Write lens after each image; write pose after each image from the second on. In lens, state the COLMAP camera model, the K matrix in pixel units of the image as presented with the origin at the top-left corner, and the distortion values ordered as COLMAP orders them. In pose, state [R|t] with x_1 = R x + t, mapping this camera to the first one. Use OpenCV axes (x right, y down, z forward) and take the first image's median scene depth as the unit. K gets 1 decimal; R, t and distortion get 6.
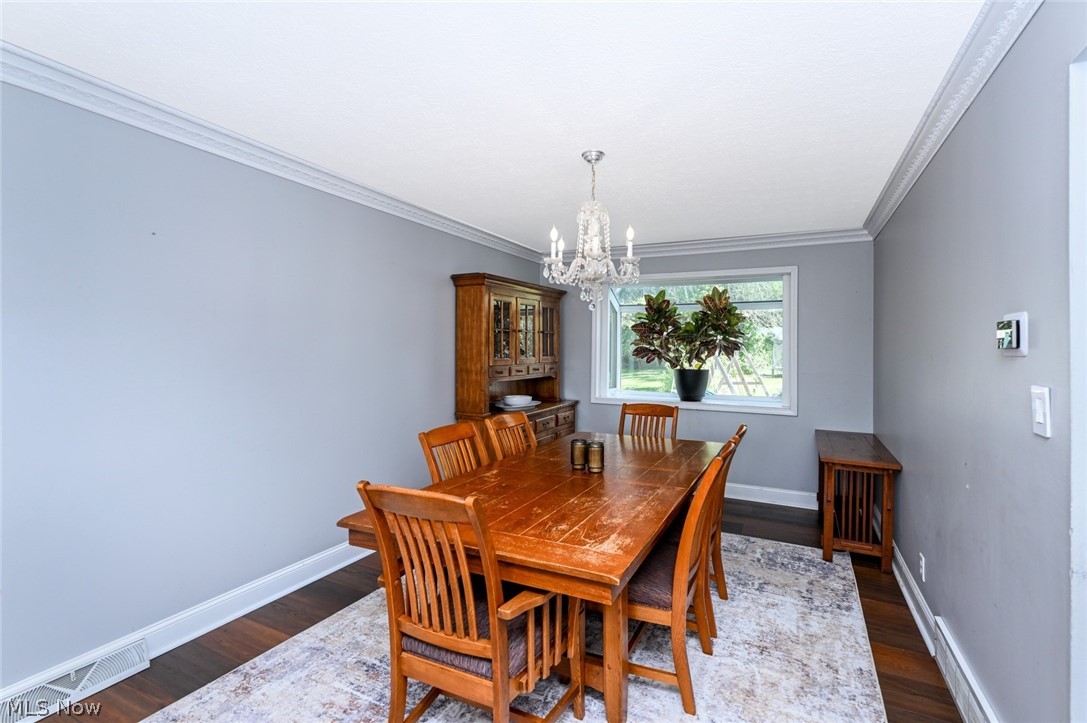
lens RADIAL K [[510.2, 0, 547.9], [0, 510.2, 354.1], [0, 0, 1]] dist [-0.004147, -0.000419]
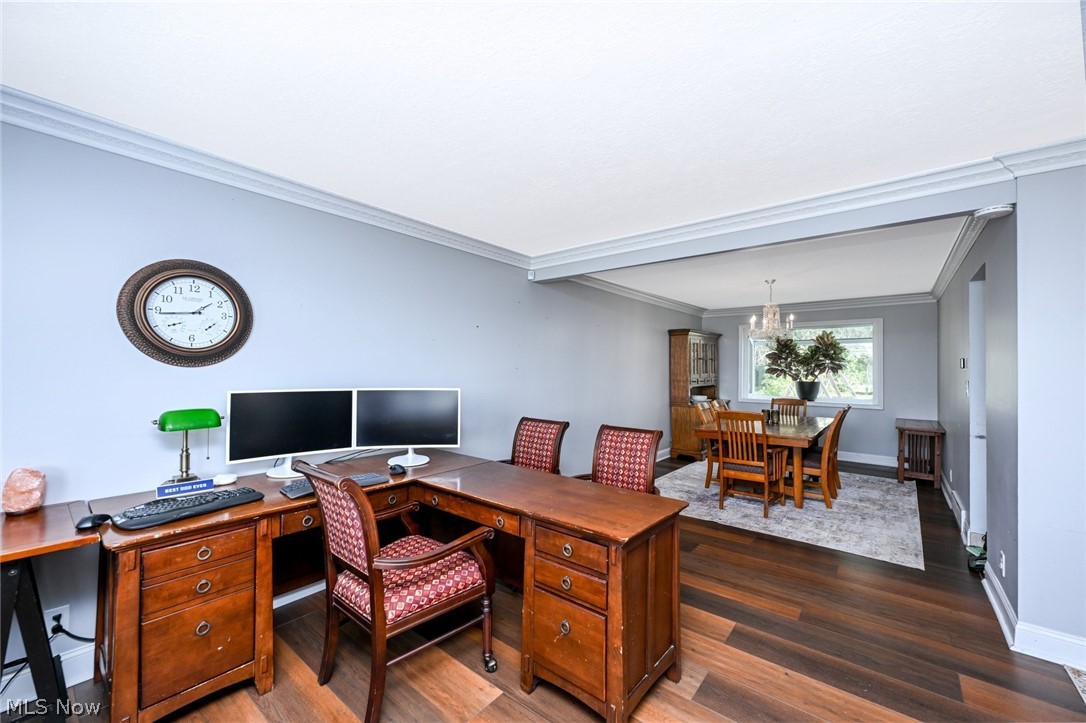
lens RADIAL K [[432.3, 0, 535.6], [0, 432.3, 369.0], [0, 0, 1]] dist [0.003519, 0.000150]
pose [[0.971828, -0.001042, -0.235690, -0.237467], [-0.001560, 0.999940, -0.010855, 0.006613], [0.235687, 0.010917, 0.971768, -0.546314]]
